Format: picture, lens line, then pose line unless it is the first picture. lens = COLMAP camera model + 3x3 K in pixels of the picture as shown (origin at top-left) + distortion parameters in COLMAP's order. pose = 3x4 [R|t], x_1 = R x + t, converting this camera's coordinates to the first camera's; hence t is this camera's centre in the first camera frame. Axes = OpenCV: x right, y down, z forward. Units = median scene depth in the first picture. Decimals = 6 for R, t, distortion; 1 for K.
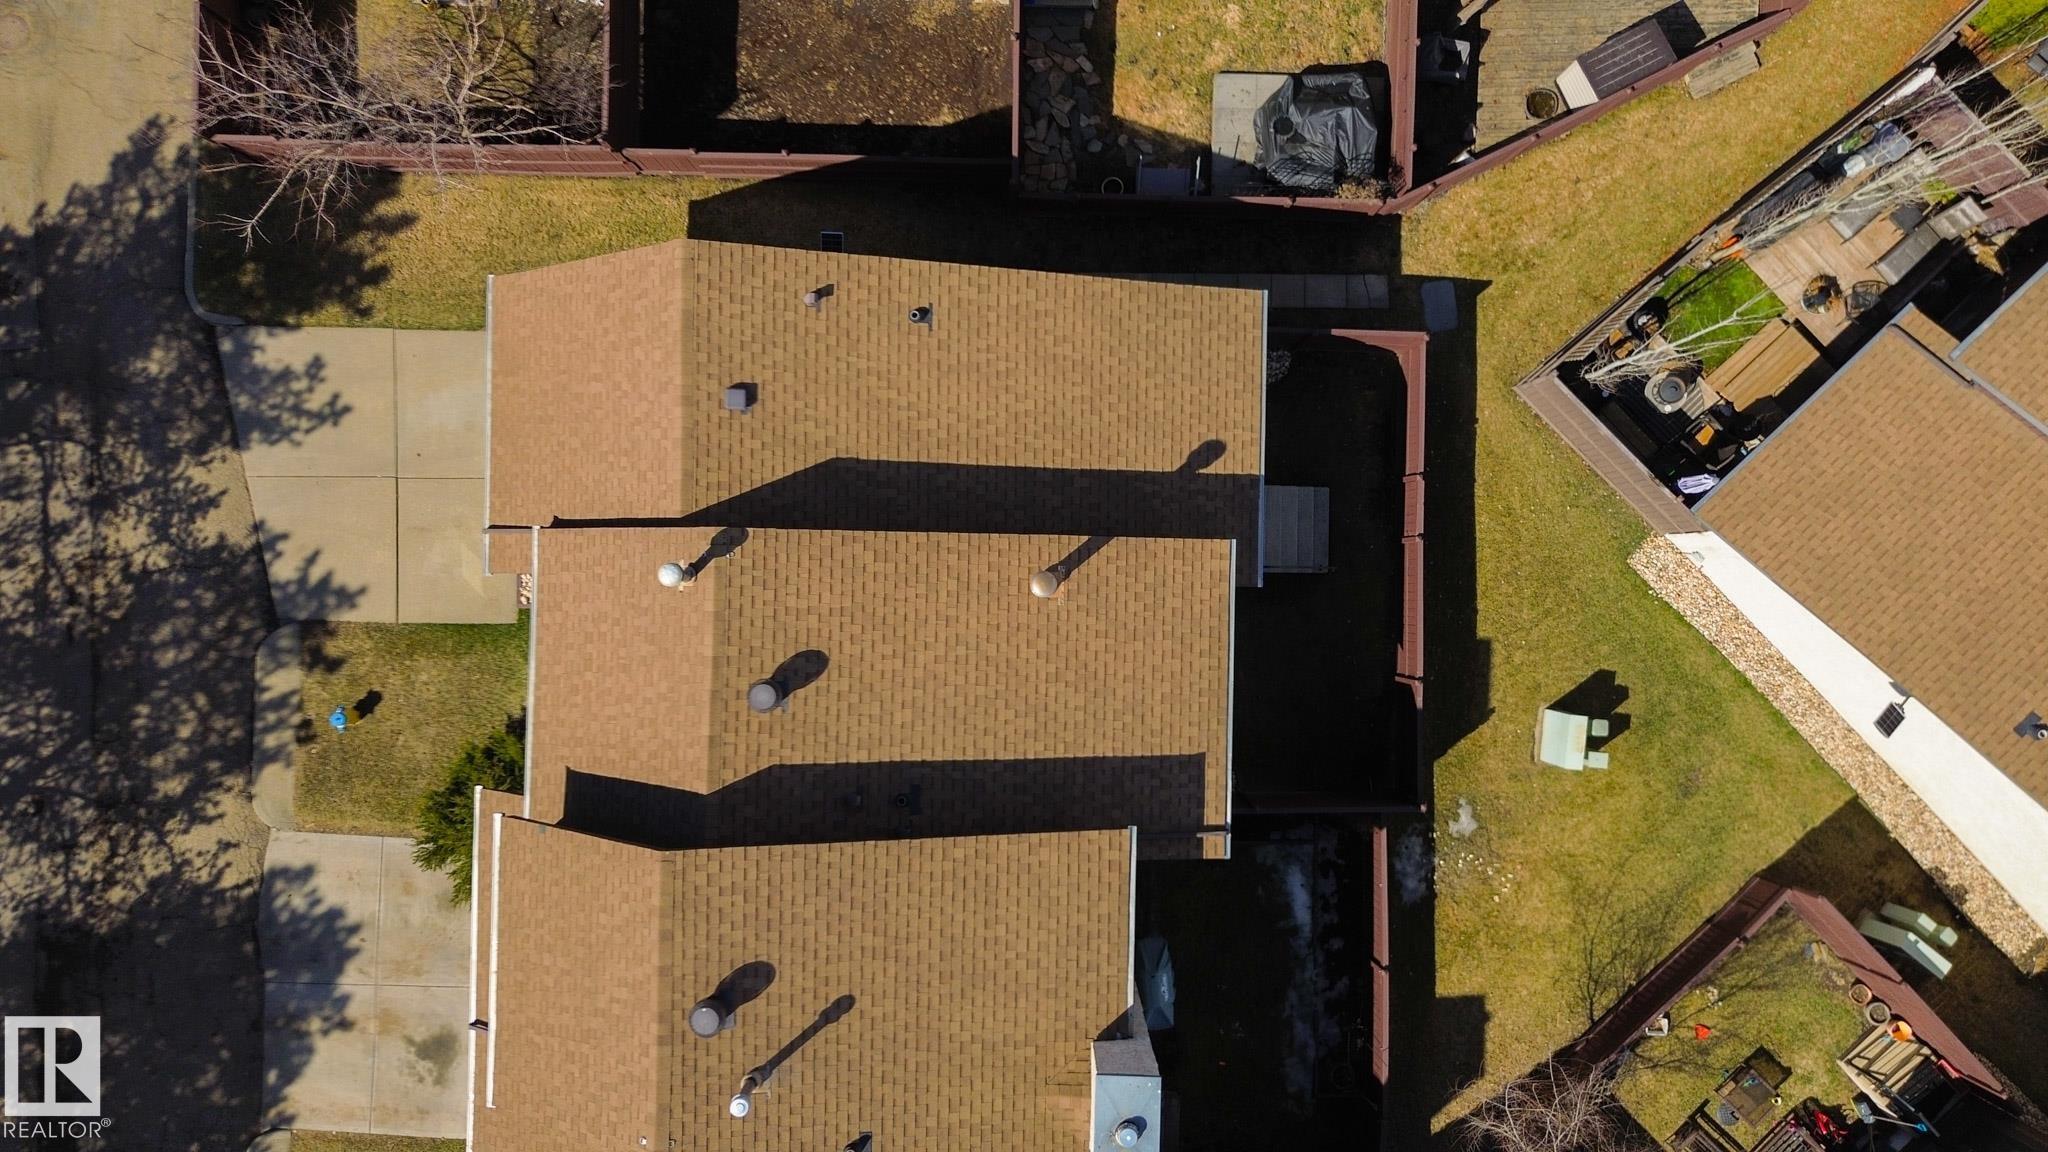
lens RADIAL K [[1466.1, 0, 1032.3], [0, 1466.1, 570.6], [0, 0, 1]] dist [0.012272, -0.002897]
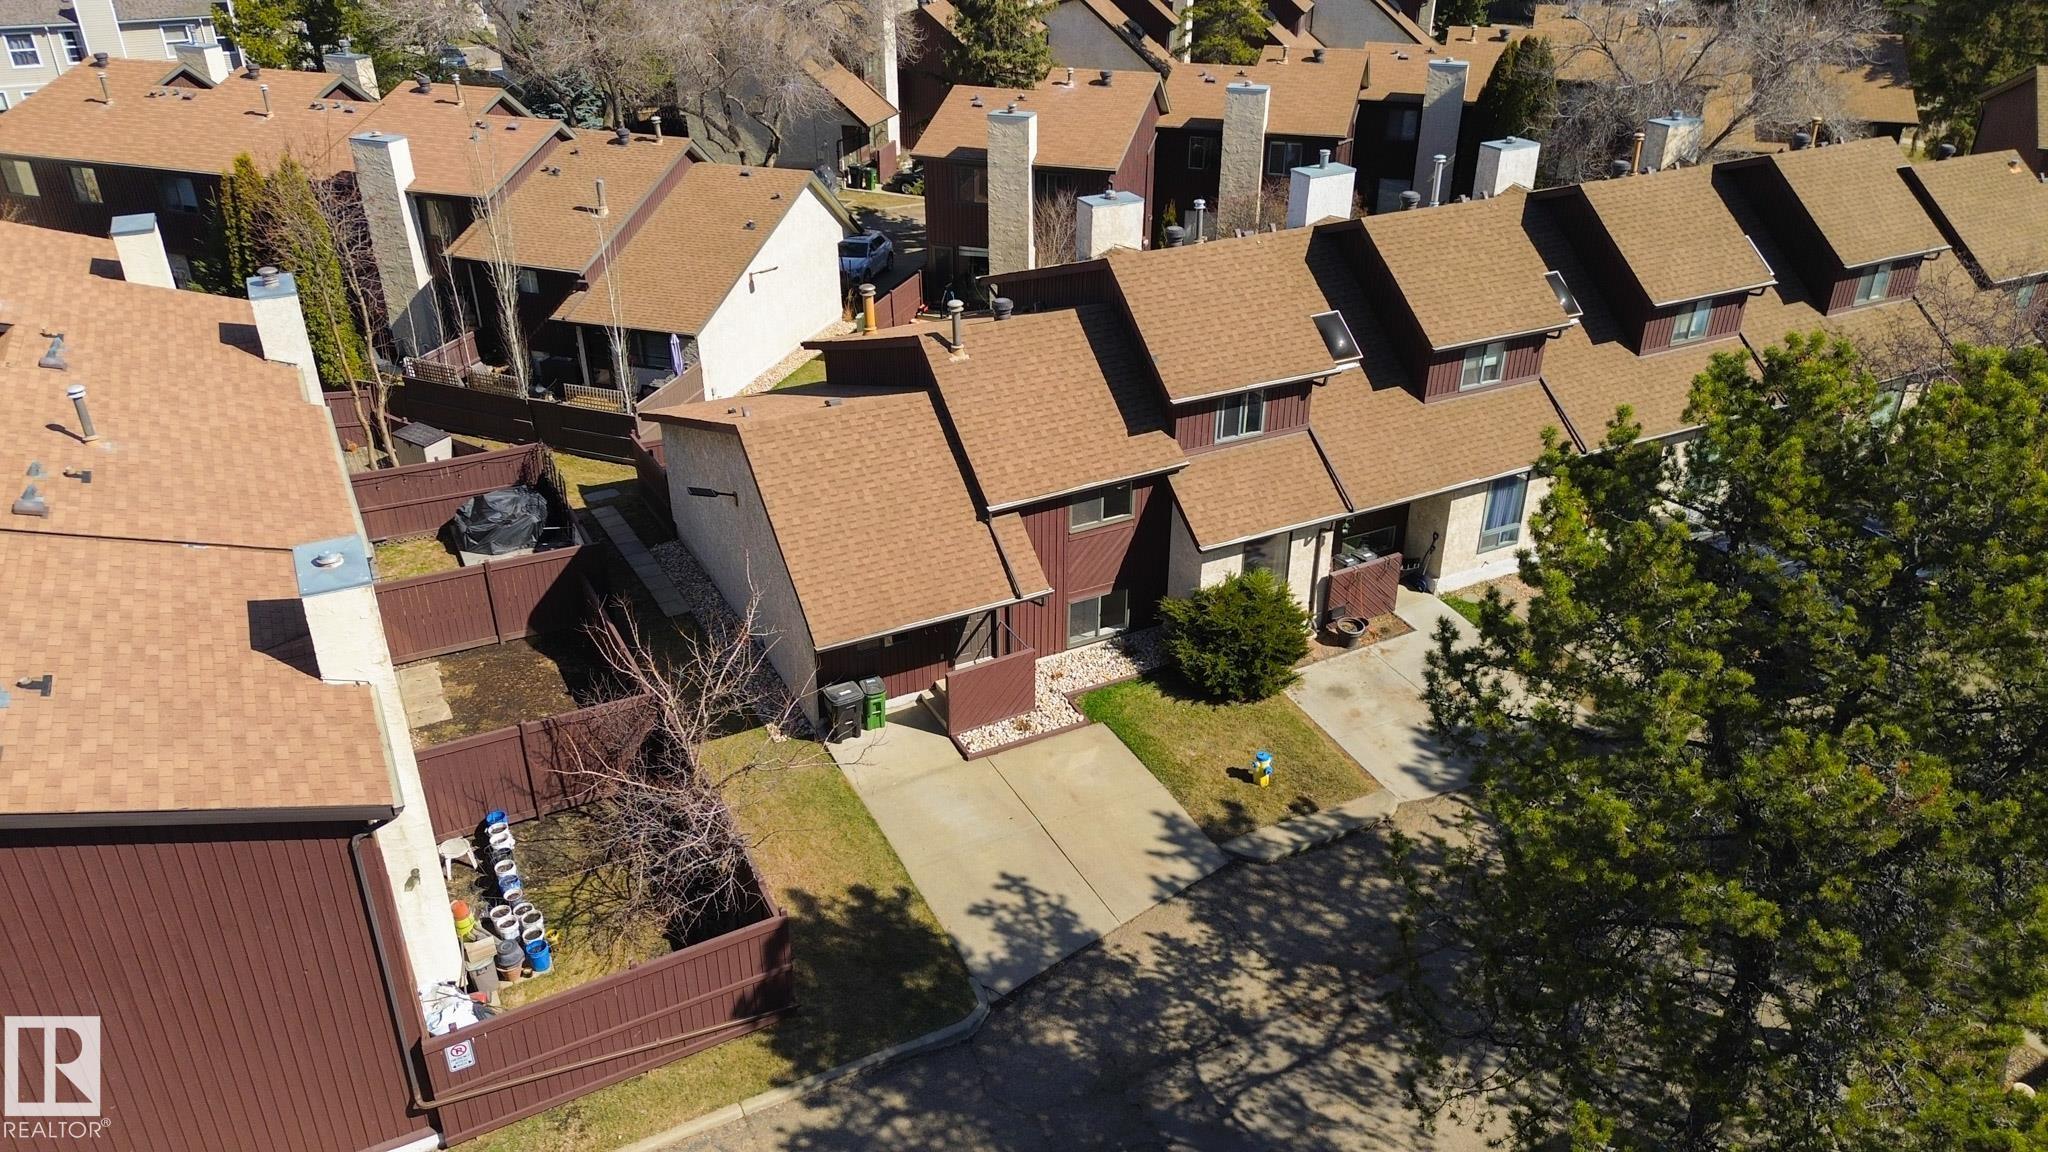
lens RADIAL K [[1466.1, 0, 1027.8], [0, 1466.1, 575.0], [0, 0, 1]] dist [0.012272, -0.002897]
pose [[-0.474627, -0.403784, 0.782104, -1.129297], [0.880184, -0.215569, 0.422854, -0.453144], [-0.002145, 0.889094, 0.457719, 0.386365]]
